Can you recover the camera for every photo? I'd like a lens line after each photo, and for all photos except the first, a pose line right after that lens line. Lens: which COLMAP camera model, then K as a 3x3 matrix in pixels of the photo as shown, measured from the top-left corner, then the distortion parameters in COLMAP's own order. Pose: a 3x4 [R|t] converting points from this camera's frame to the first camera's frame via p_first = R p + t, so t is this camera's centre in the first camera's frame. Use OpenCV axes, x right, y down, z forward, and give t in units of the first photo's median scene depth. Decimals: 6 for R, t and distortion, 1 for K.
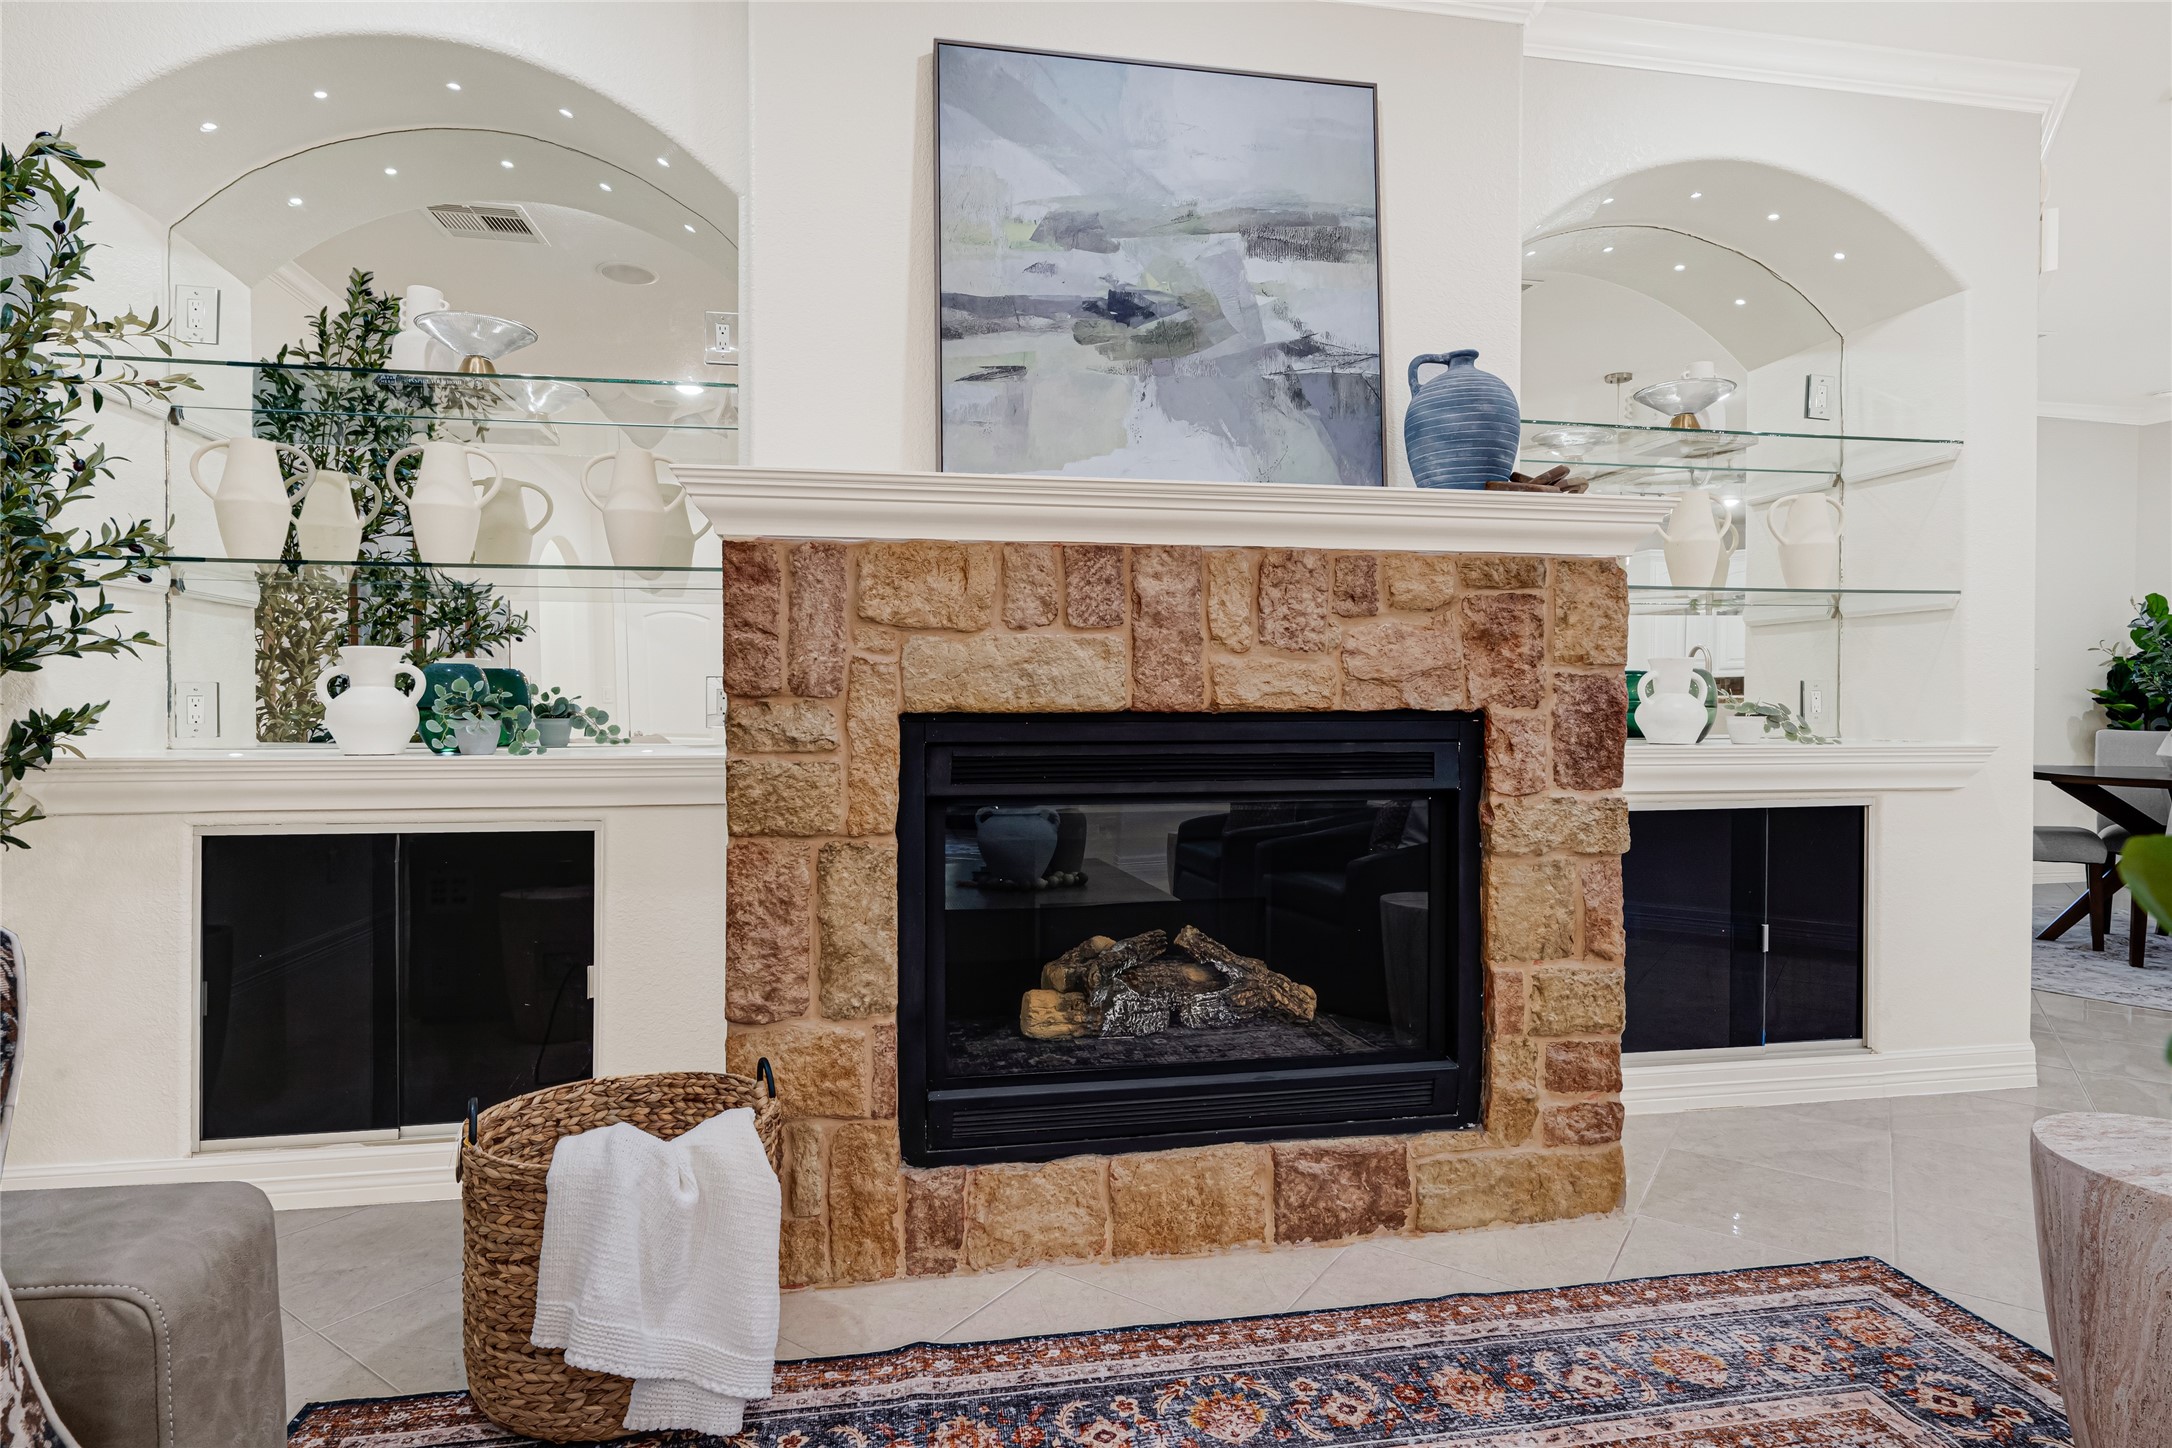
lens RADIAL K [[1158.2, 0, 1089.1], [0, 1158.2, 716.0], [0, 0, 1]] dist [0.009058, 0.000358]
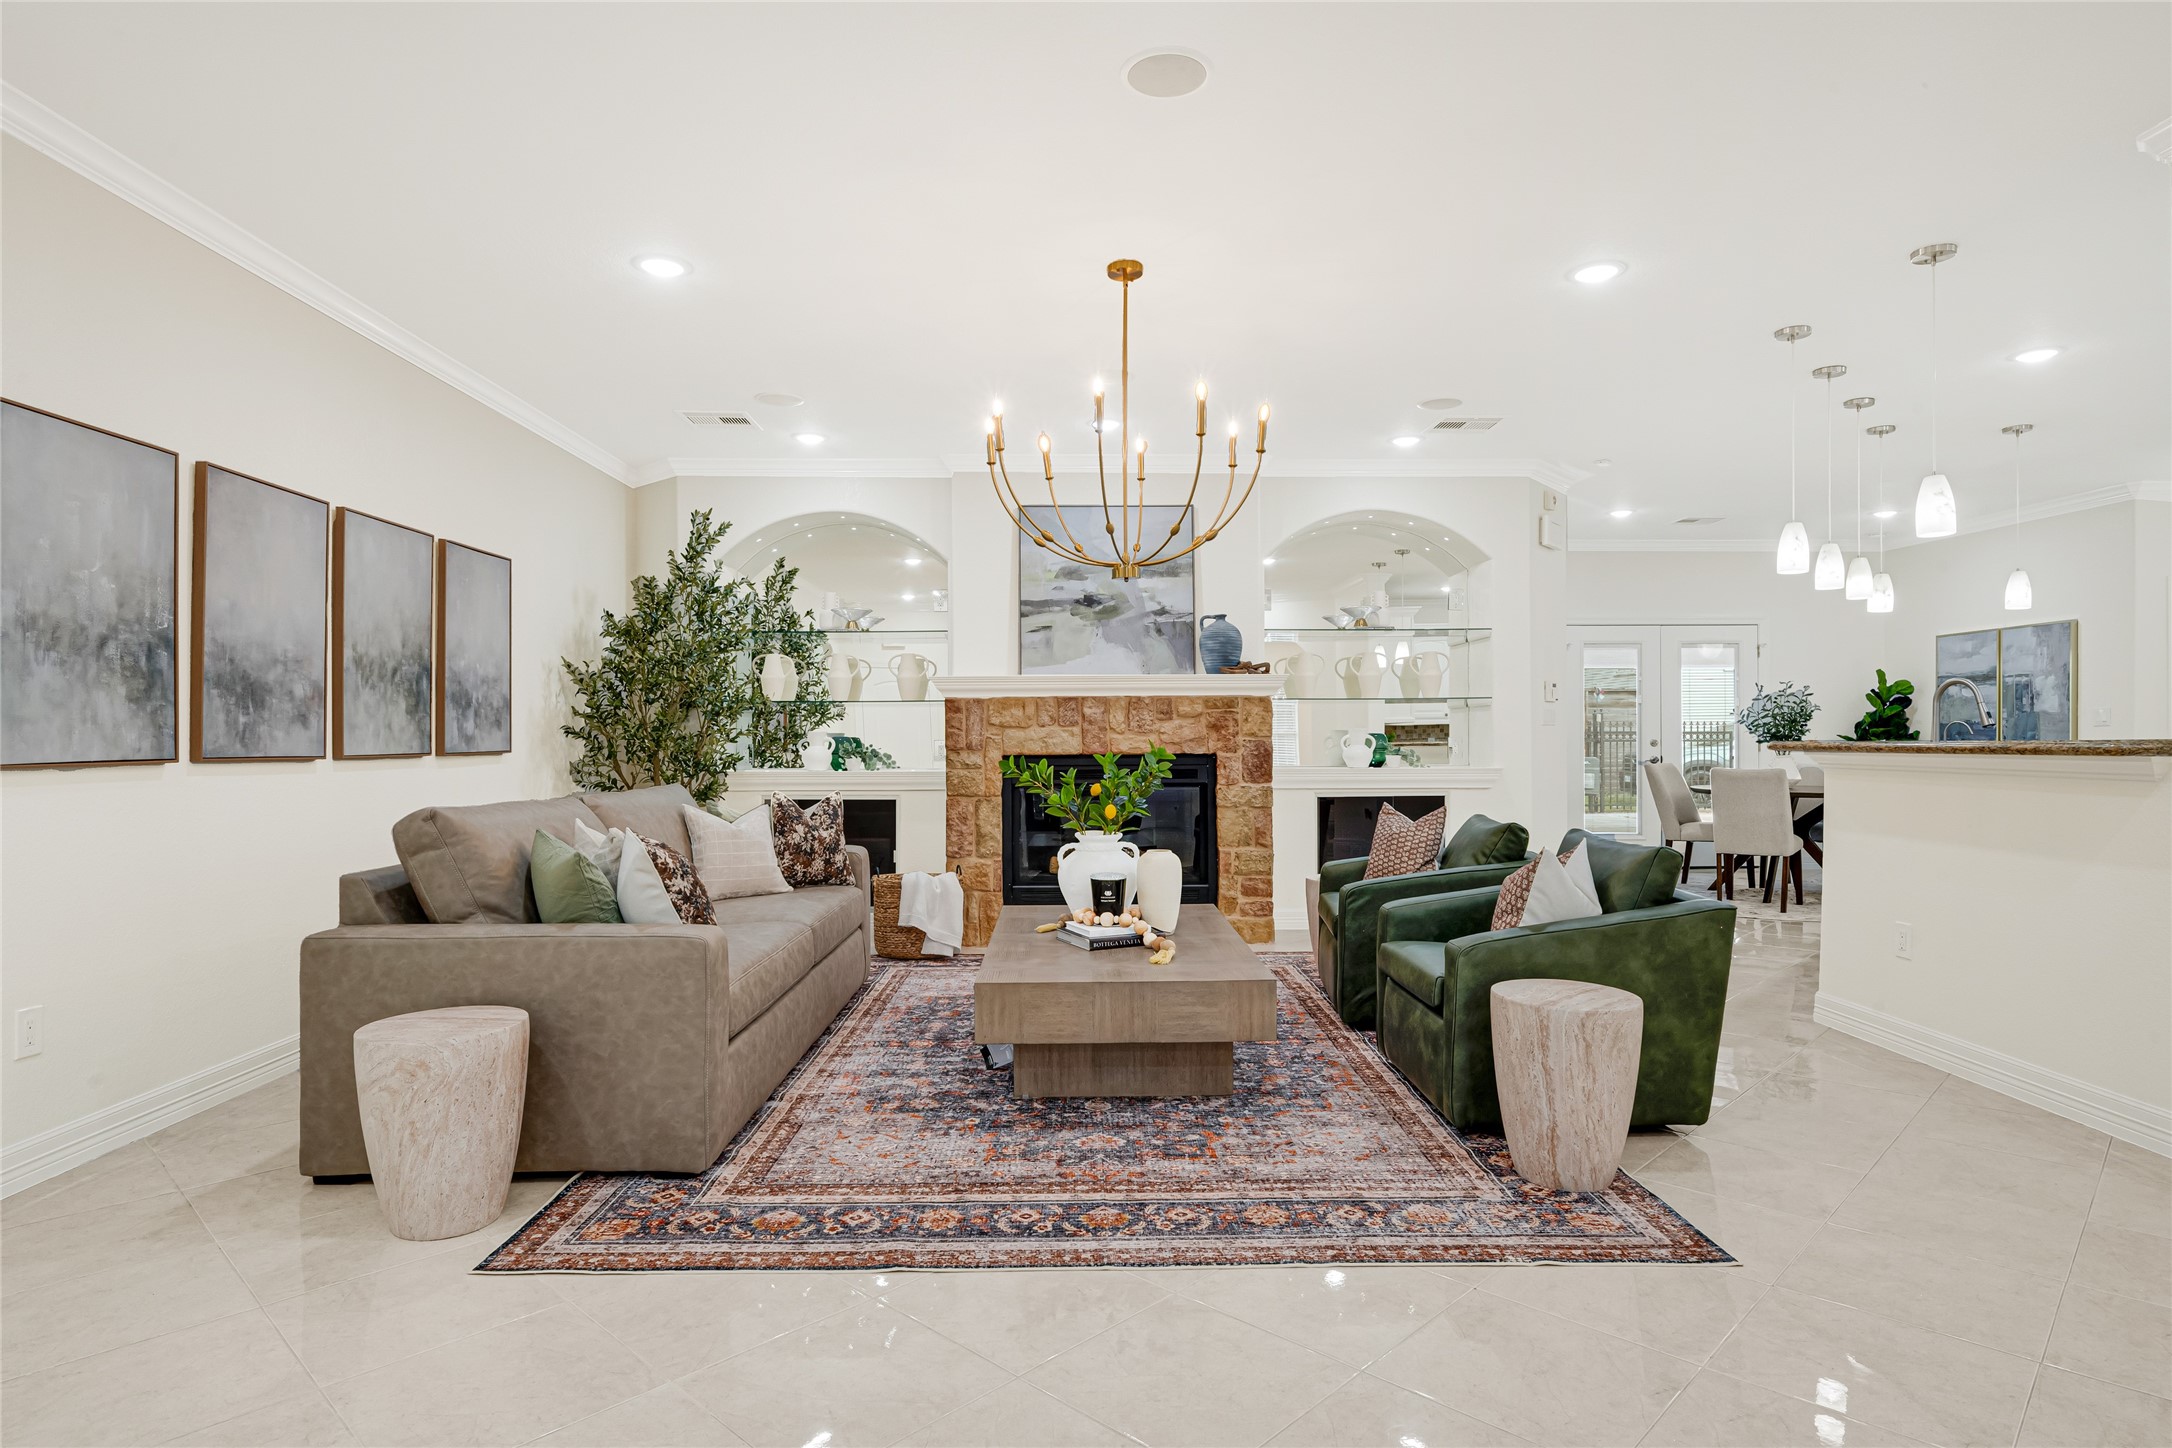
lens RADIAL K [[1207.6, 0, 1086.0], [0, 1207.6, 724.0], [0, 0, 1]] dist [-0.000111, 0.000976]
pose [[0.987196, -0.007398, -0.159343, 0.494493], [0.003277, 0.999654, -0.026115, -0.001322], [0.159481, 0.025259, 0.986878, -1.844860]]
